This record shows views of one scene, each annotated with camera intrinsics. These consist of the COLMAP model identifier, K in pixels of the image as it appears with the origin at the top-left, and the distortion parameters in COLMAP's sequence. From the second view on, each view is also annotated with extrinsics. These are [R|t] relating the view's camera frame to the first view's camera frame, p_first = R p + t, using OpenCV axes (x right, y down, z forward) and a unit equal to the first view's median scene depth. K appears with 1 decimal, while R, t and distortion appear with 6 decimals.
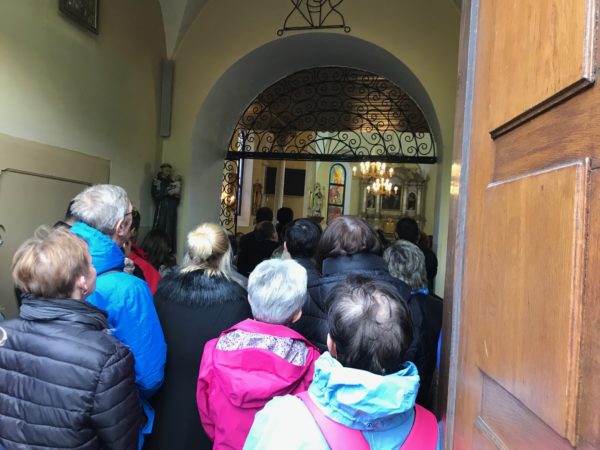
lens RADIAL K [[467.2, 0, 300.0], [0, 467.2, 225.0], [0, 0, 1]] dist [0.080129, -0.002493]
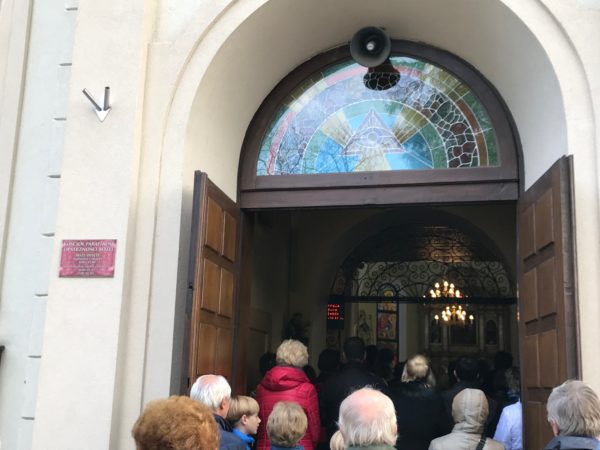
lens RADIAL K [[739.4, 0, 300.0], [0, 739.4, 225.0], [0, 0, 1]] dist [0.003264, -0.003407]
pose [[0.999526, -0.029072, -0.010092, -0.043120], [0.026511, 0.979979, -0.197328, 0.005249], [0.015626, 0.196967, 0.980286, -0.166313]]
